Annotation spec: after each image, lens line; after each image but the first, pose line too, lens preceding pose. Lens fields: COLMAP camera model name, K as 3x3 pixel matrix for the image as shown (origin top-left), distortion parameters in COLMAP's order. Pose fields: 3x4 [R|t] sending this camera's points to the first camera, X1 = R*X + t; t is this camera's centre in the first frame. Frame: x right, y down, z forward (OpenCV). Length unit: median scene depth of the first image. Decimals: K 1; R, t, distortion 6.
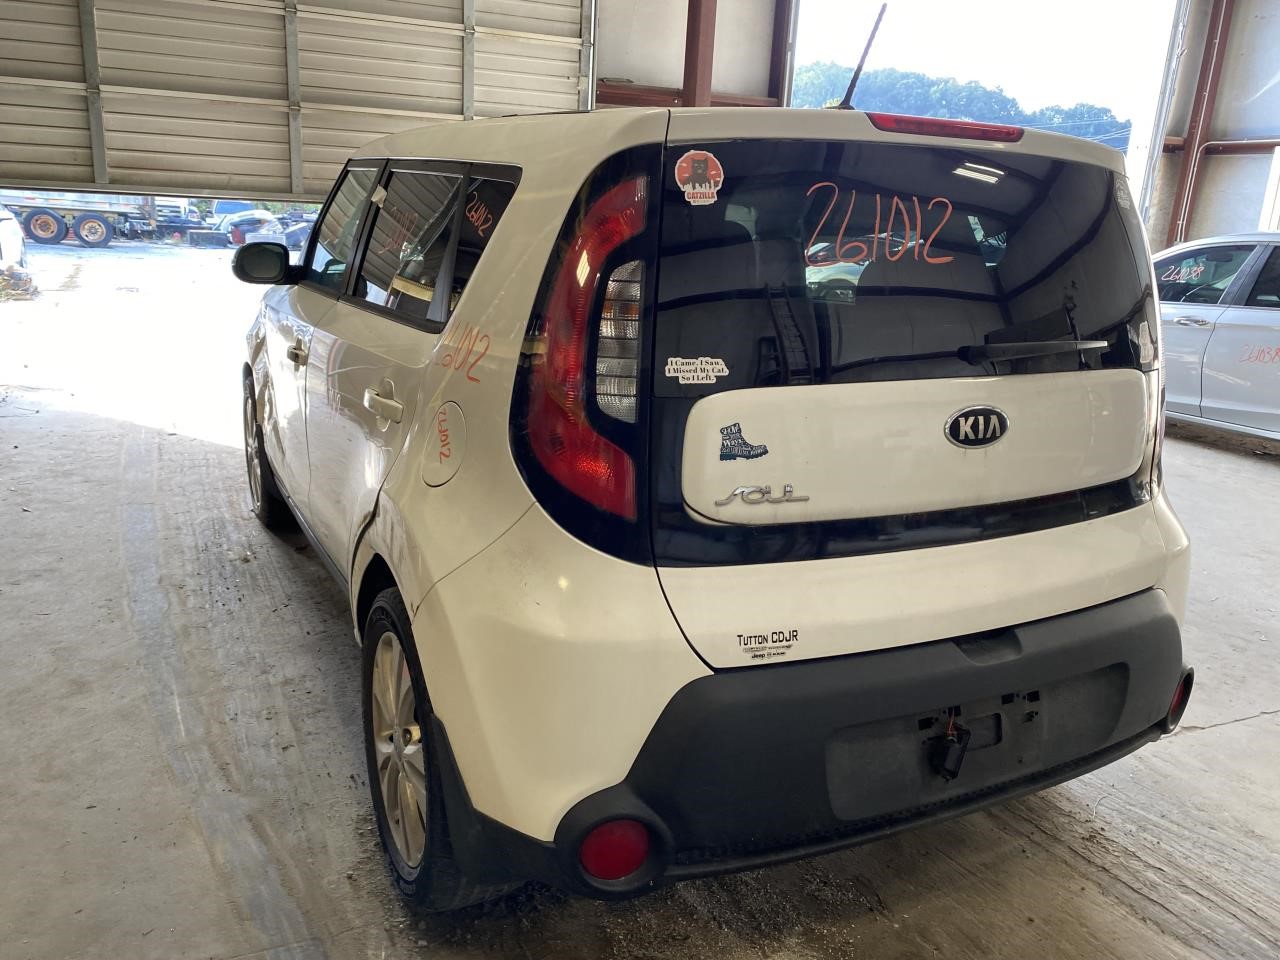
lens RADIAL K [[941.3, 0, 625.4], [0, 941.3, 475.1], [0, 0, 1]] dist [0.021557, -0.004781]
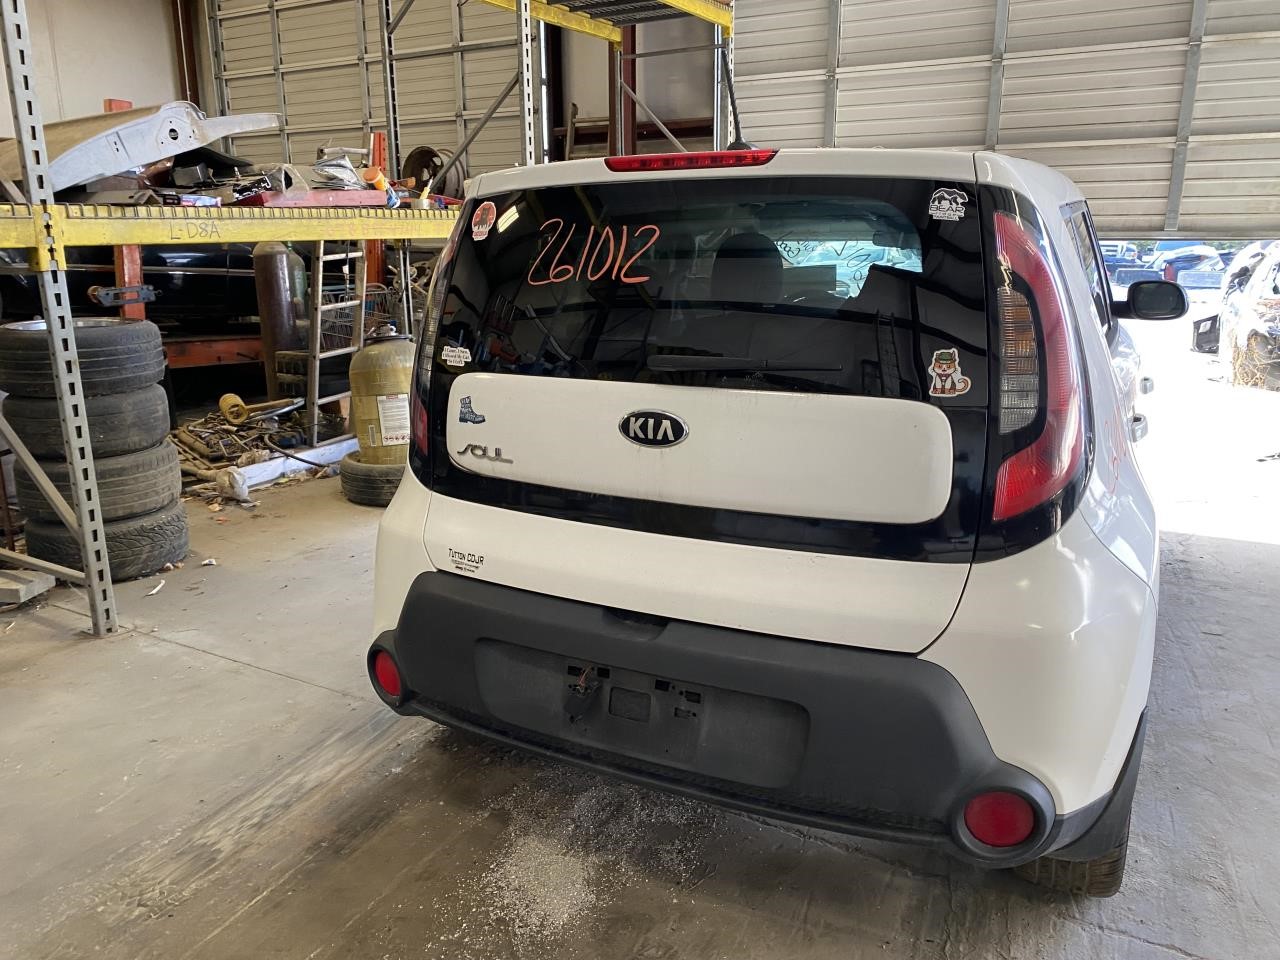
lens RADIAL K [[950.2, 0, 648.1], [0, 950.2, 485.3], [0, 0, 1]] dist [0.007811, -0.007553]
pose [[0.634626, 0.157819, -0.756534, 1.306929], [-0.180291, 0.982149, 0.053645, -0.047252], [0.751495, 0.102352, 0.651751, 0.290161]]
